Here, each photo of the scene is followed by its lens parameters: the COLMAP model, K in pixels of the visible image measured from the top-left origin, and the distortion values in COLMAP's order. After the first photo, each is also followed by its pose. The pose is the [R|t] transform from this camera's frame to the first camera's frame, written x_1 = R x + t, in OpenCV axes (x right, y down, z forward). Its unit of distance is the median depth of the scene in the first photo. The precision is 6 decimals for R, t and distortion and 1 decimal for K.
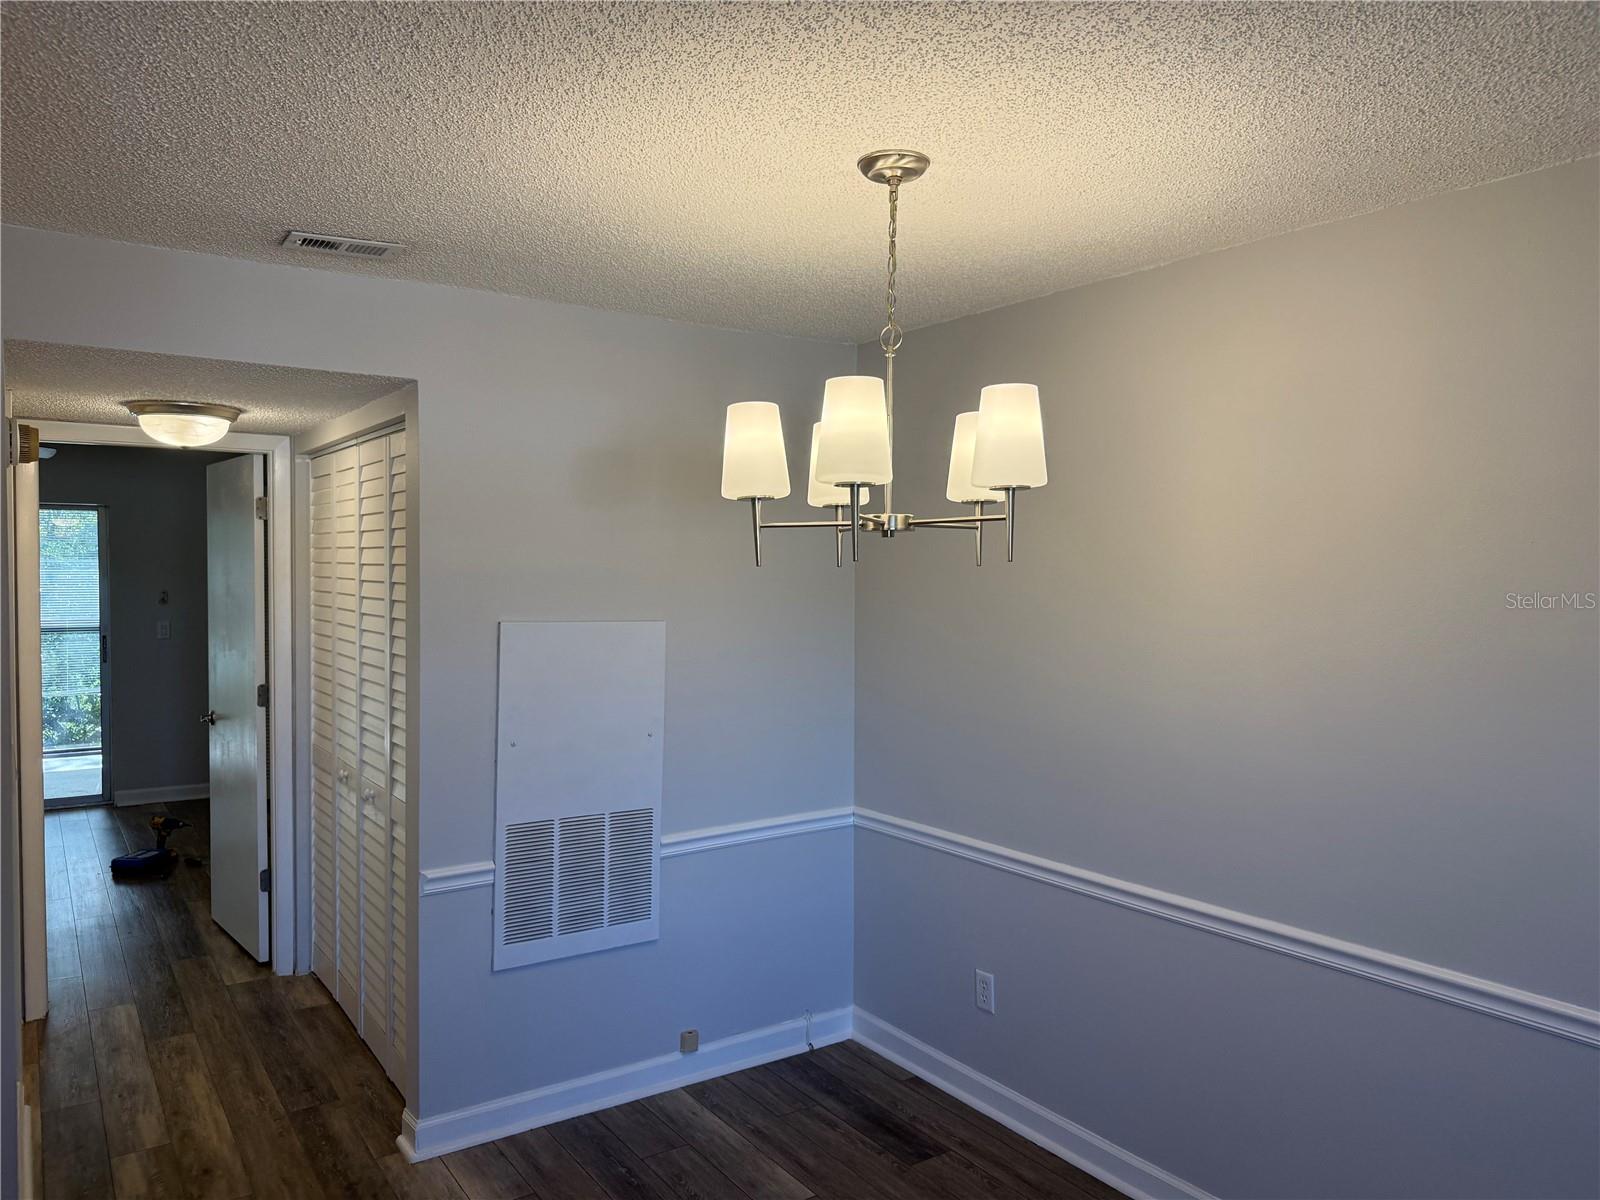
lens RADIAL K [[1119.7, 0, 798.7], [0, 1119.7, 596.8], [0, 0, 1]] dist [0.062929, -0.065021]
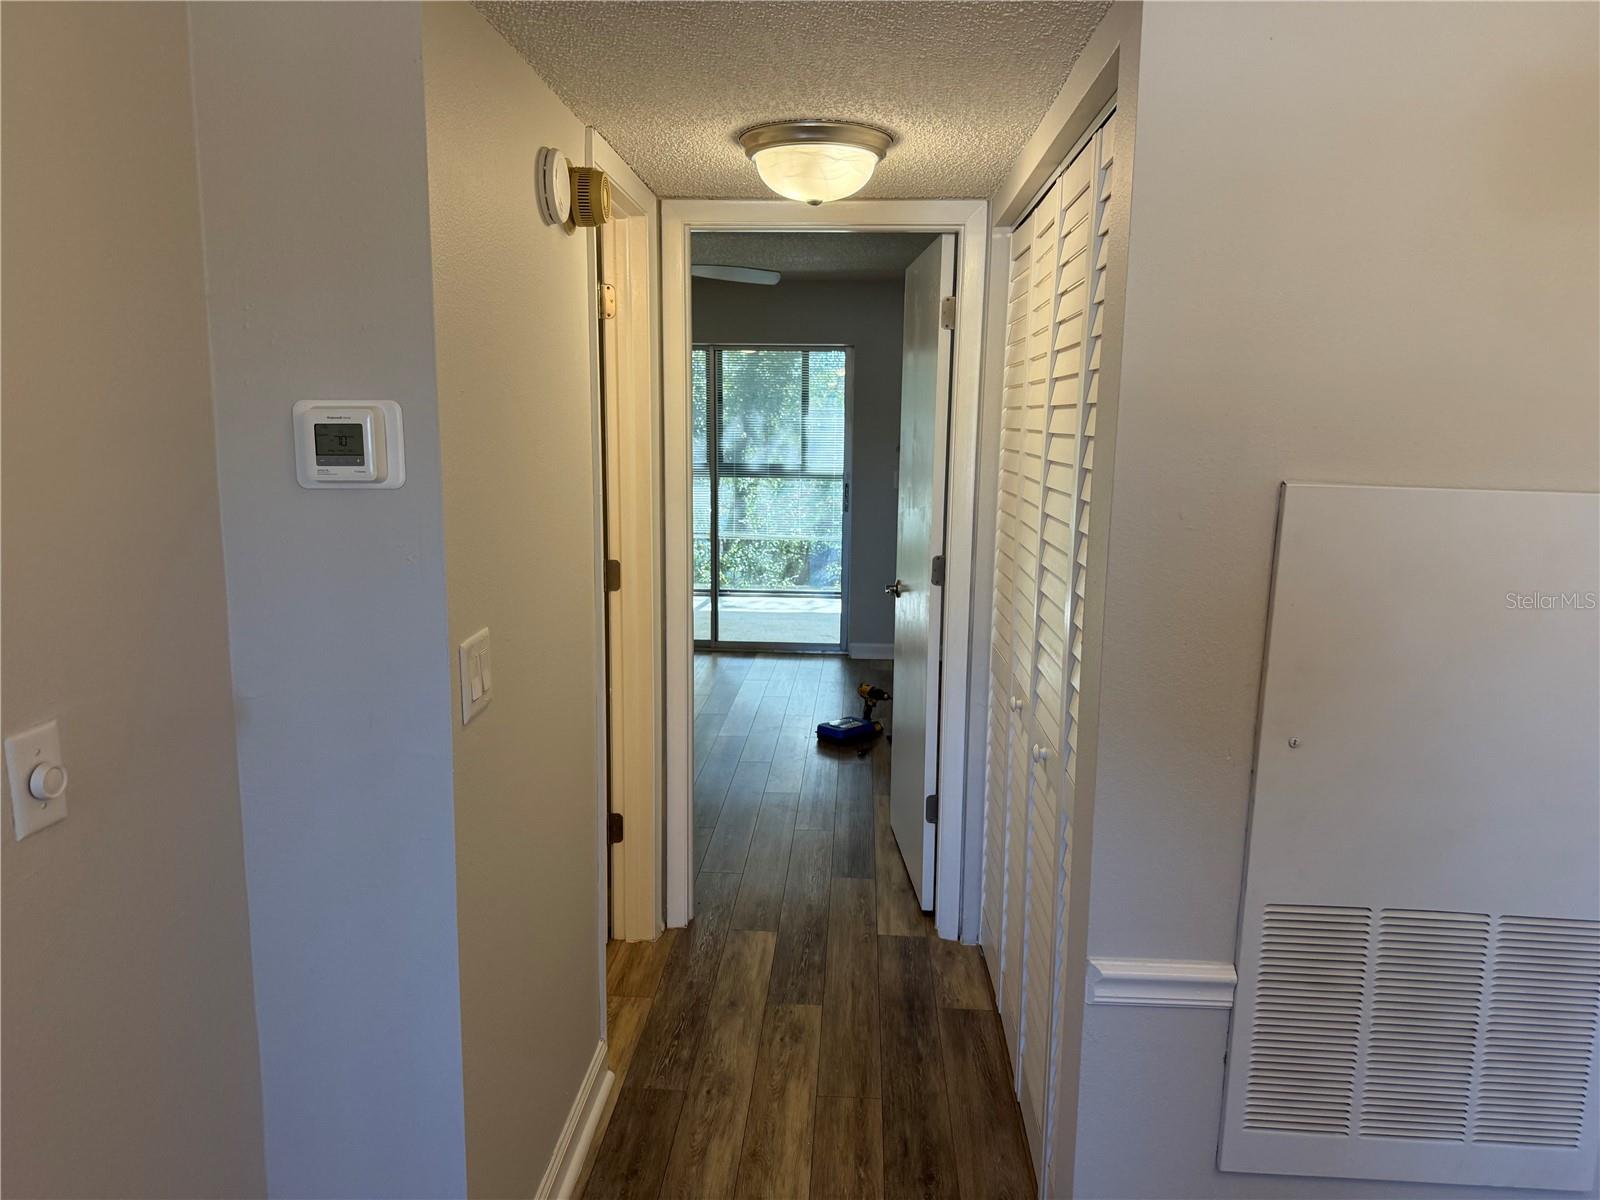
lens RADIAL K [[1119.7, 0, 798.7], [0, 1119.7, 596.8], [0, 0, 1]] dist [0.062929, -0.065021]
pose [[0.792193, 0.100534, -0.601933, -0.107120], [-0.025989, 0.991000, 0.131312, 0.010662], [0.609717, -0.088380, 0.787676, 0.389723]]
